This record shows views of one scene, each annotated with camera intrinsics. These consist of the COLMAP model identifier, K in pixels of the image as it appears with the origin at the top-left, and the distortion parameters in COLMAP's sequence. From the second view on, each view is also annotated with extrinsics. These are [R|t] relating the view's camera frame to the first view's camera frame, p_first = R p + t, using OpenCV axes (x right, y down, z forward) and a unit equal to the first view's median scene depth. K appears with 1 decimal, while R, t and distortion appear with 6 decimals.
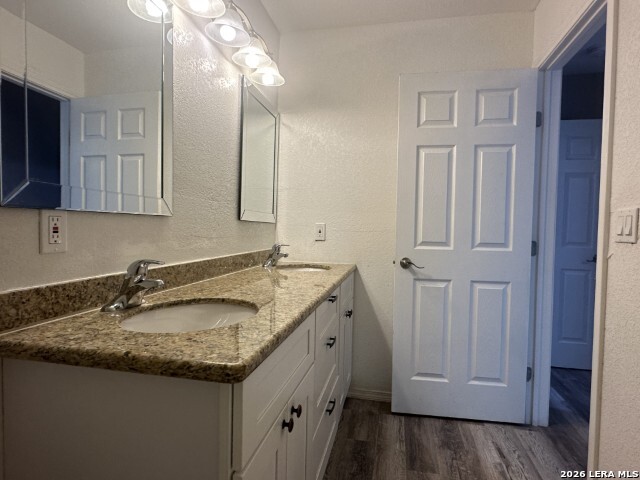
lens RADIAL K [[374.2, 0, 320.6], [0, 374.2, 241.8], [0, 0, 1]] dist [0.002123, 0.004056]
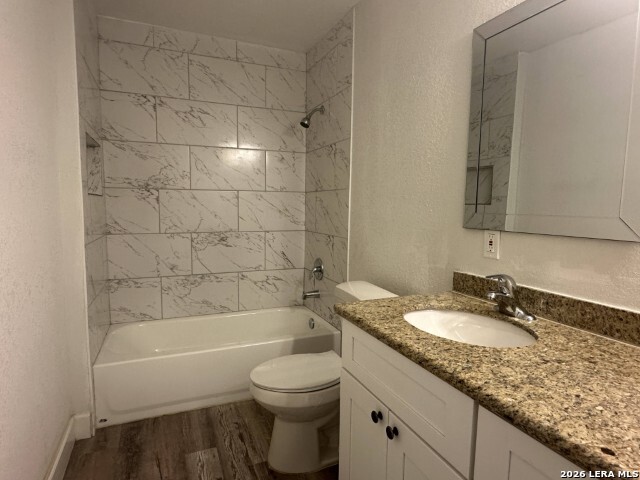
lens RADIAL K [[374.2, 0, 320.0], [0, 374.2, 241.1], [0, 0, 1]] dist [0.002123, 0.004056]
pose [[-0.820704, 0.025224, -0.570797, 0.712181], [-0.050035, 0.992014, 0.115778, -0.177431], [0.569159, 0.123579, -0.812888, 1.789387]]
